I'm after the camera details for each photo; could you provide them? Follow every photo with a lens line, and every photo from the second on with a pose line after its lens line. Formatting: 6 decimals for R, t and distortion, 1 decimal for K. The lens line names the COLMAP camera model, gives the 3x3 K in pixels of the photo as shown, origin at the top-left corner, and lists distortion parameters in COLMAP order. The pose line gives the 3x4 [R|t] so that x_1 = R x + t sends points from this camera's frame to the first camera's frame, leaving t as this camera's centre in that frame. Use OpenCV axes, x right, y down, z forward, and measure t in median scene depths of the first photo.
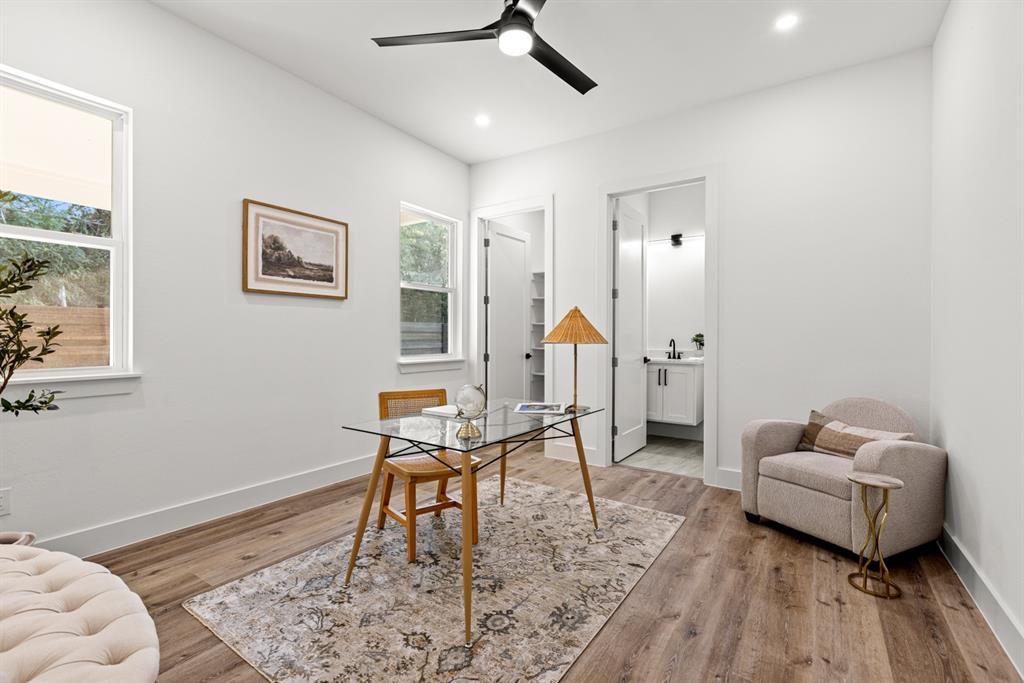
lens RADIAL K [[458.9, 0, 511.9], [0, 458.9, 340.2], [0, 0, 1]] dist [-0.002434, -0.000101]
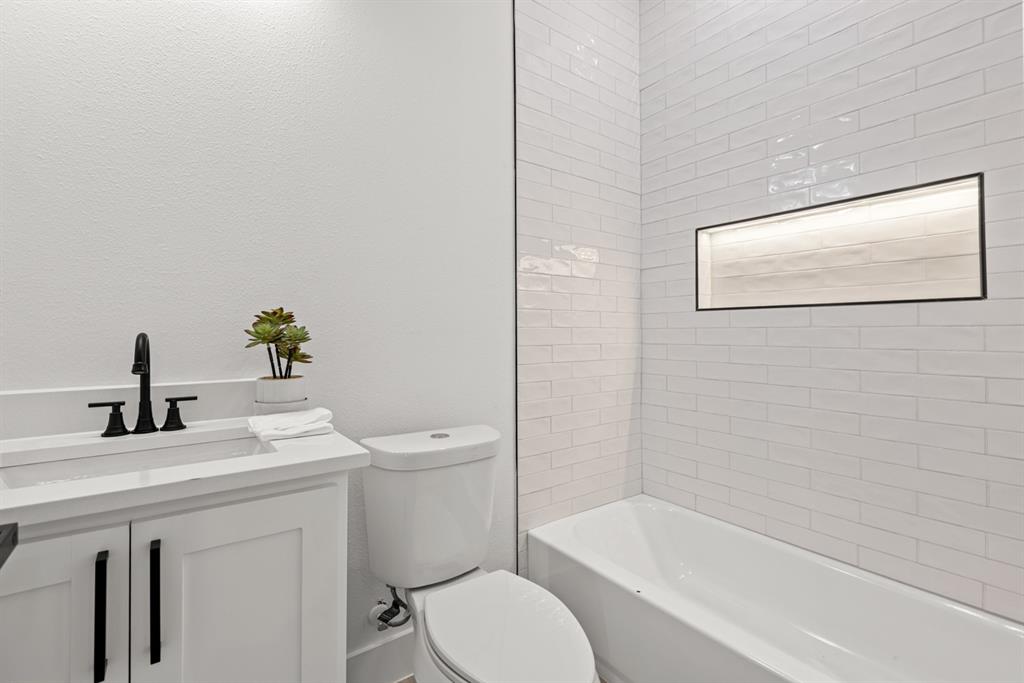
lens RADIAL K [[458.9, 0, 511.9], [0, 458.9, 335.6], [0, 0, 1]] dist [-0.002434, -0.000101]
pose [[0.319784, -0.006784, 0.947466, 0.219899], [-0.003174, 0.999961, 0.008231, -0.002823], [-0.947485, -0.005639, 0.319750, 0.794551]]
